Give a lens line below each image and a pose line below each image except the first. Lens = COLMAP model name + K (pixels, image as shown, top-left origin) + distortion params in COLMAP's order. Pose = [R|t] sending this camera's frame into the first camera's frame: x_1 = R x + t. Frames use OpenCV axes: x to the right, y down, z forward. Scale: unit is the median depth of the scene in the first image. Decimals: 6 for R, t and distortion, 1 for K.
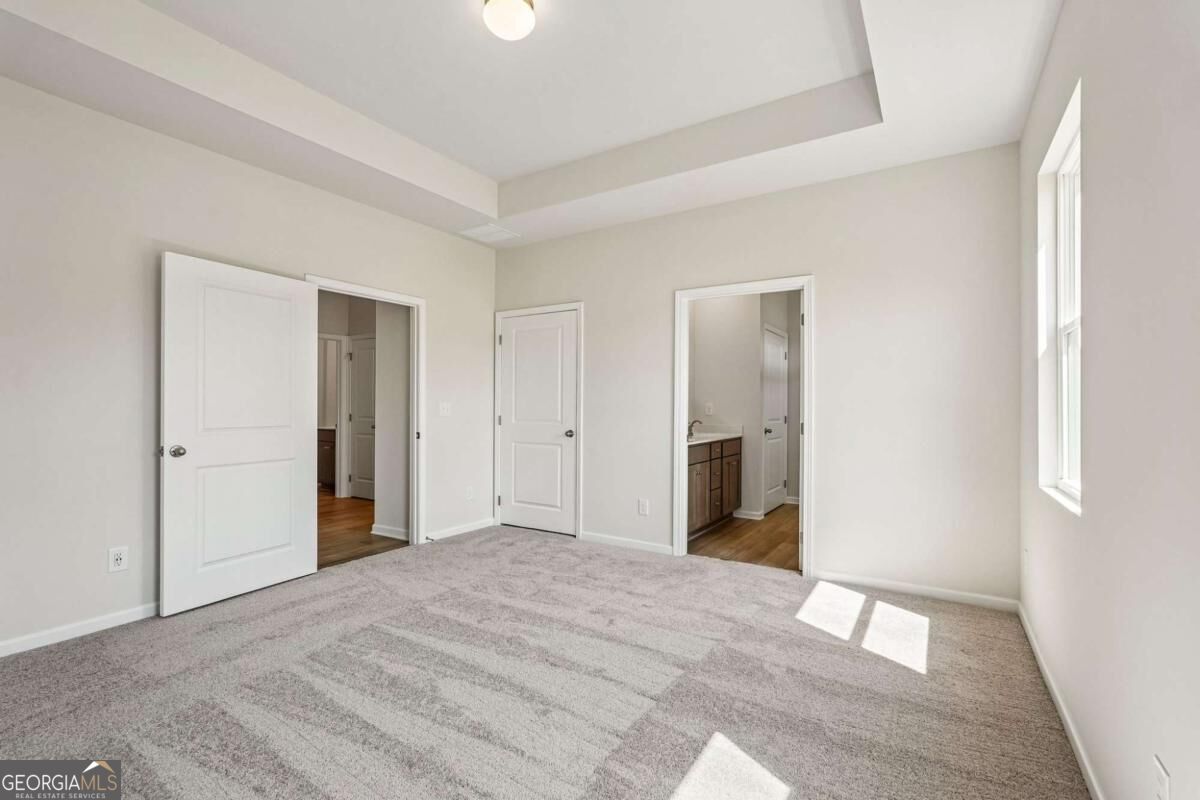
lens RADIAL K [[537.2, 0, 598.2], [0, 537.2, 403.7], [0, 0, 1]] dist [-0.018314, 0.014589]
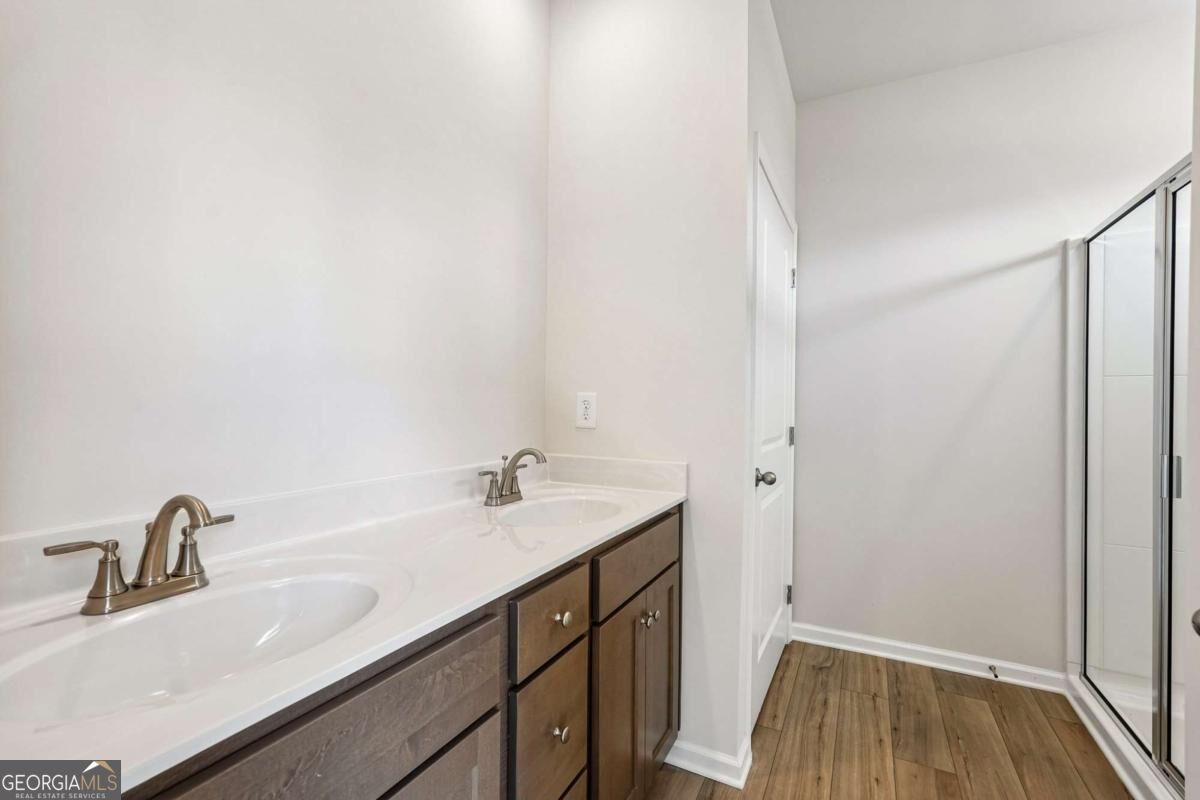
lens RADIAL K [[537.2, 0, 598.2], [0, 537.2, 403.7], [0, 0, 1]] dist [-0.018314, 0.014589]
pose [[0.995242, 0.008100, 0.097093, 0.188942], [-0.008649, 0.999949, 0.005240, 0.005232], [-0.097046, -0.006055, 0.995261, 0.703593]]
